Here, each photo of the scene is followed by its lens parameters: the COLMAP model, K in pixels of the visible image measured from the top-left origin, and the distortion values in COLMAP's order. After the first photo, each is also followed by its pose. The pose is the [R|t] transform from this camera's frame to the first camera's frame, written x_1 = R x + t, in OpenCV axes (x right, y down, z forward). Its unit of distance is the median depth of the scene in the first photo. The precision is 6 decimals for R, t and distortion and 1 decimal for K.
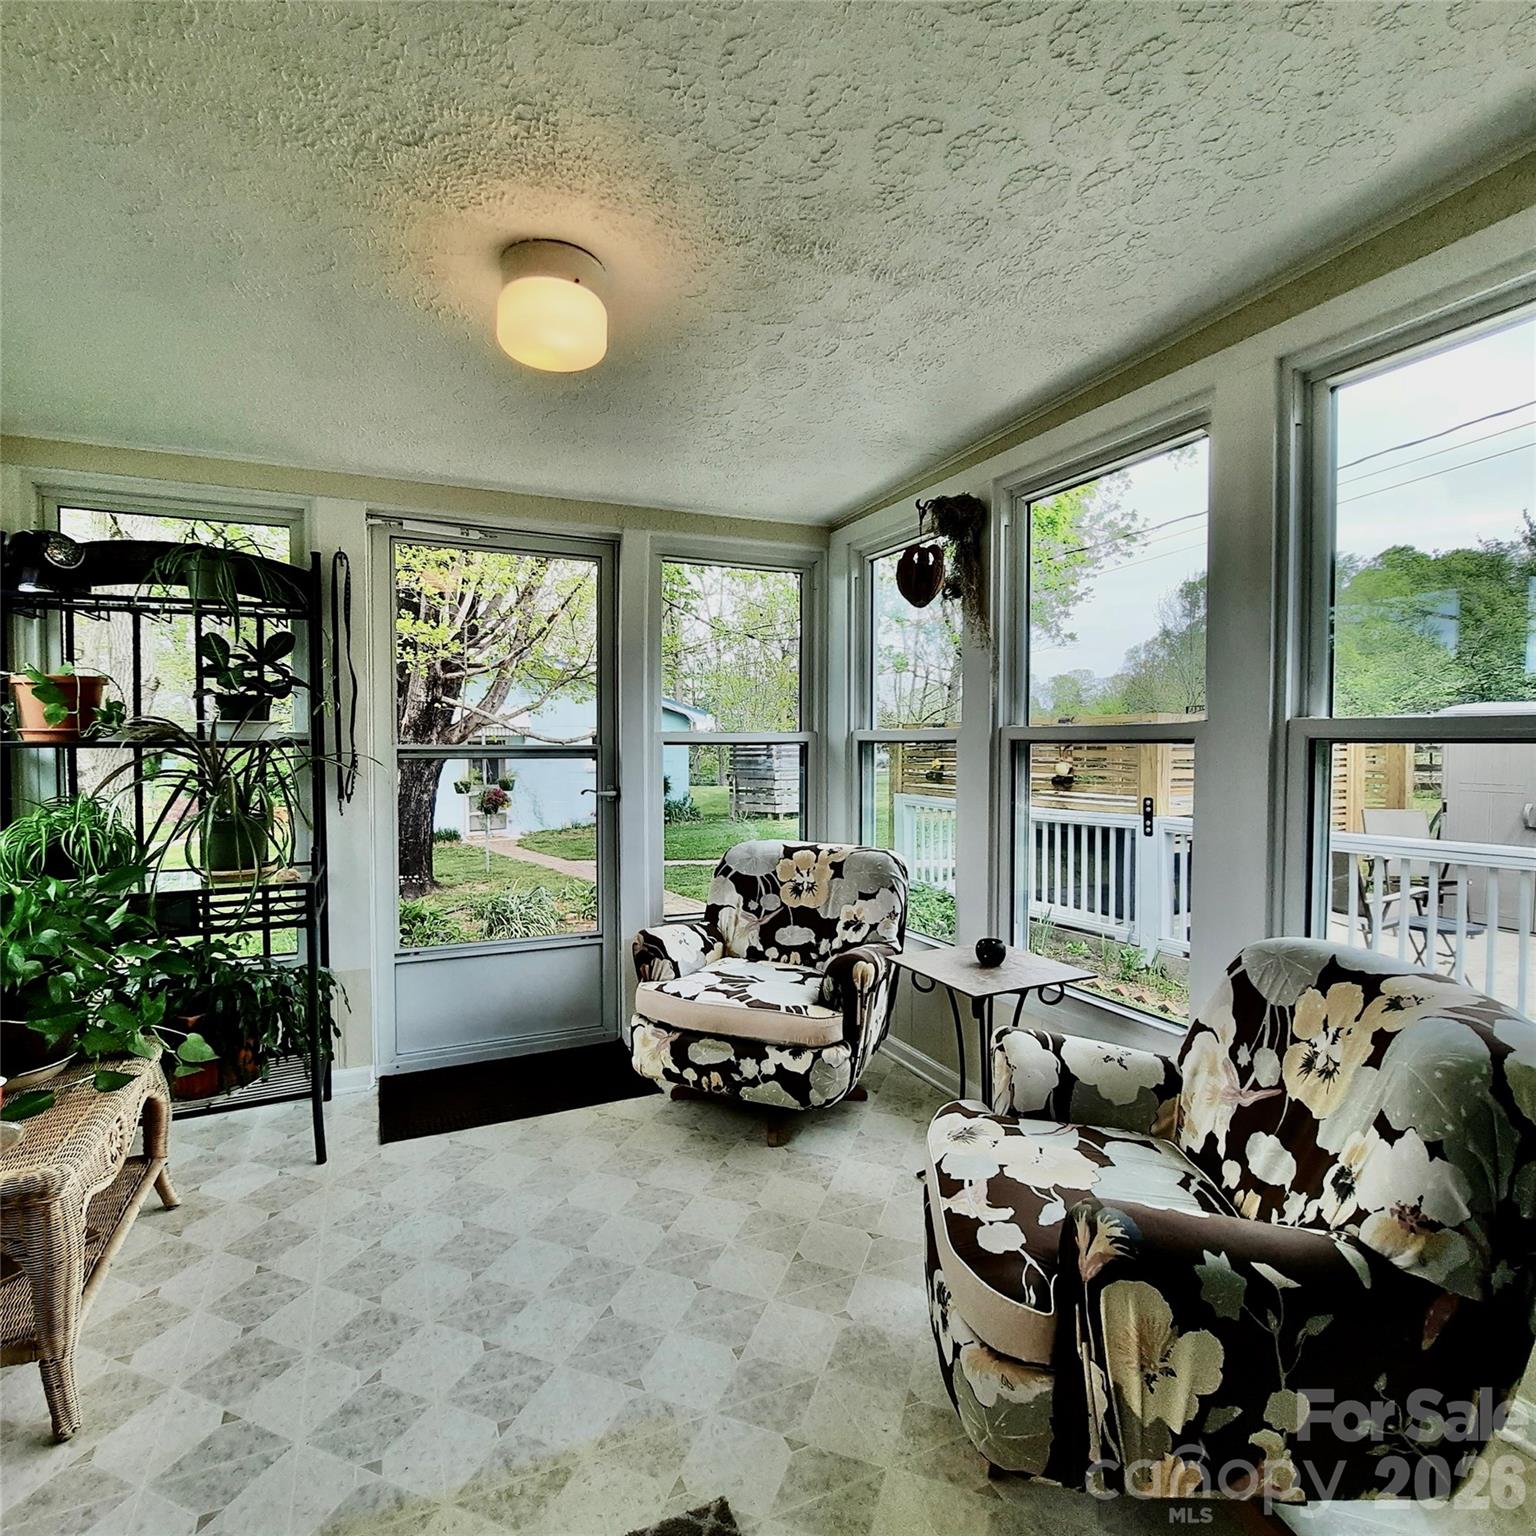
lens RADIAL K [[803.9, 0, 746.3], [0, 803.9, 766.2], [0, 0, 1]] dist [-0.000322, -0.013915]
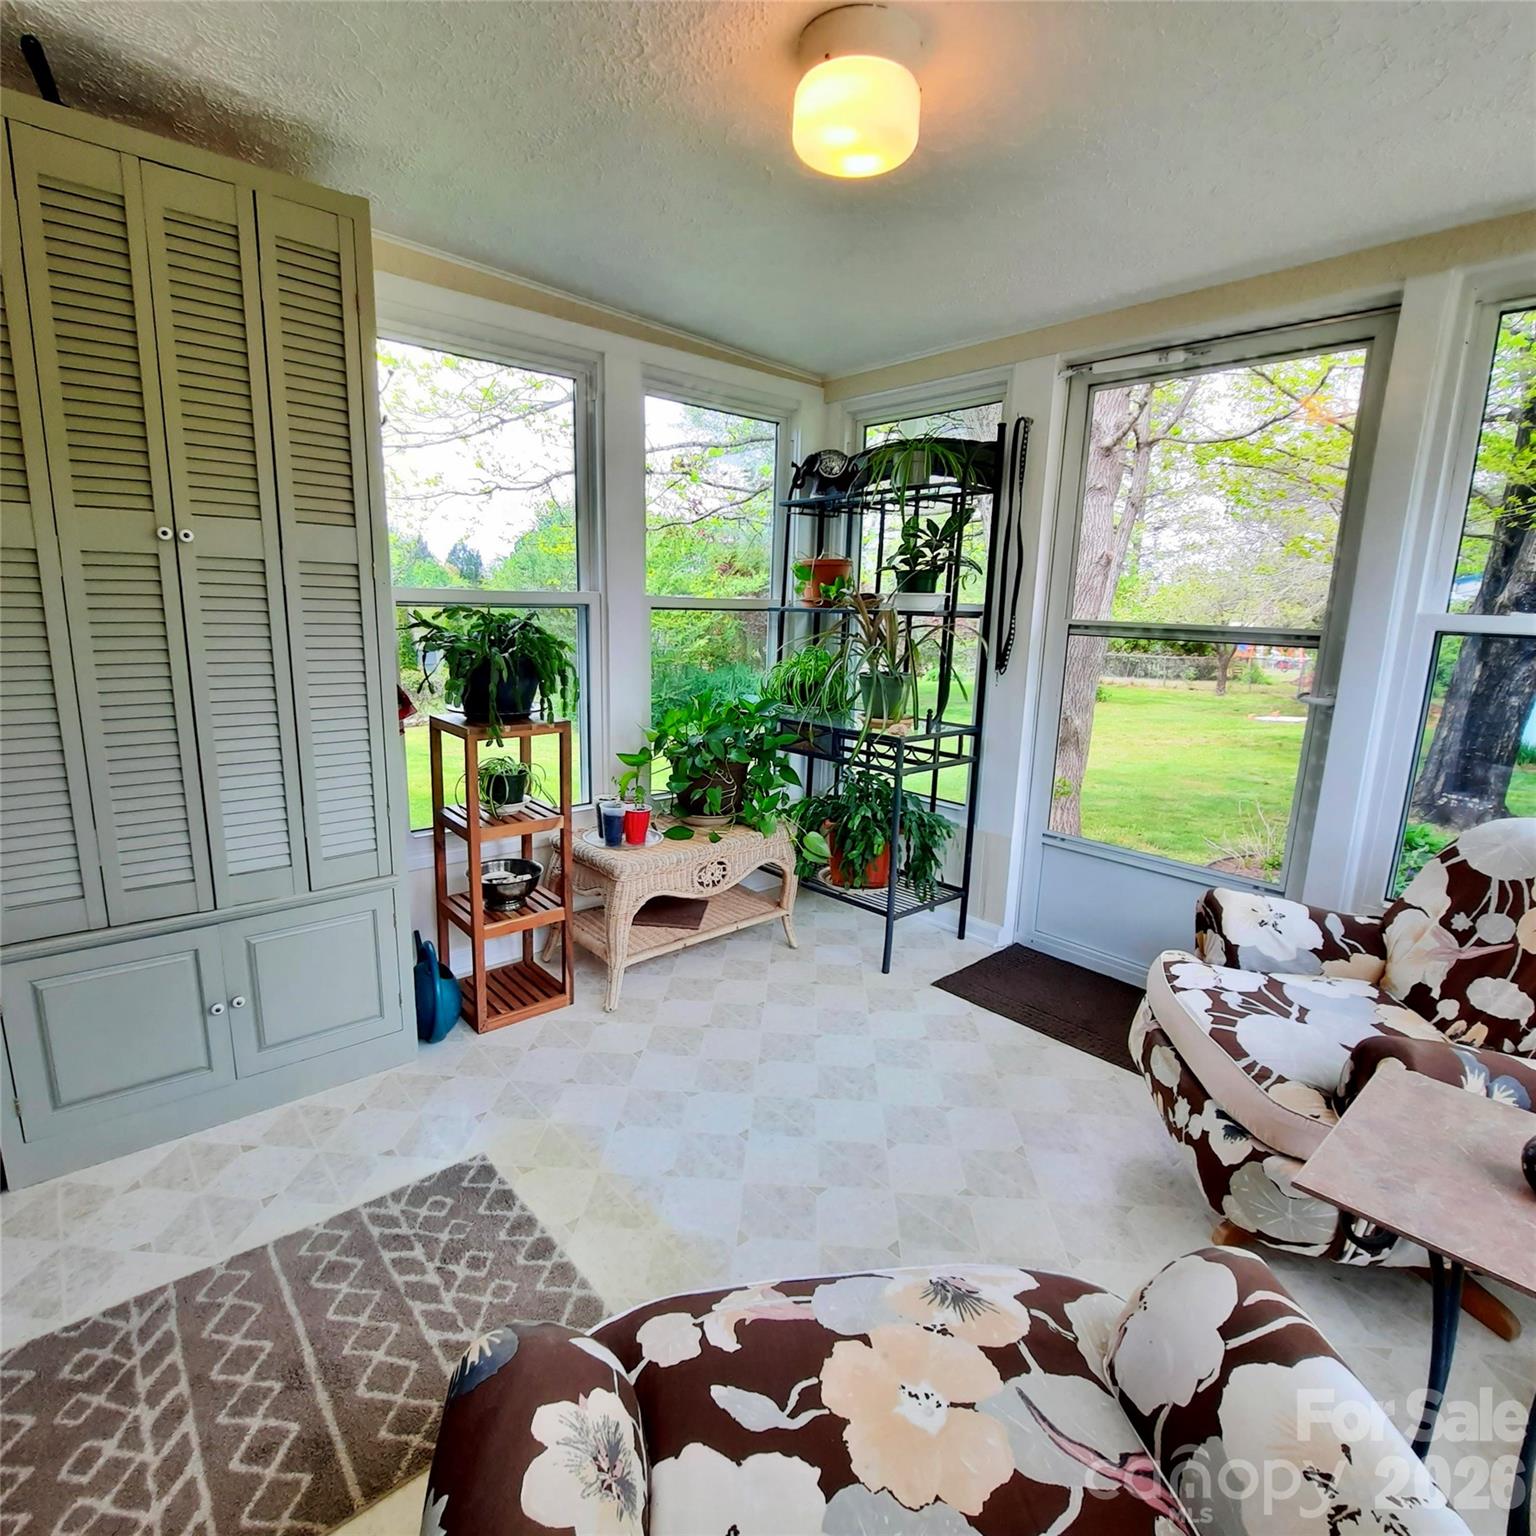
lens RADIAL K [[803.9, 0, 746.3], [0, 803.9, 766.2], [0, 0, 1]] dist [-0.000322, -0.013915]
pose [[0.304864, 0.196652, -0.931872, 0.426840], [-0.054075, 0.980446, 0.189212, -0.018200], [0.950860, -0.007293, 0.309537, 0.407228]]
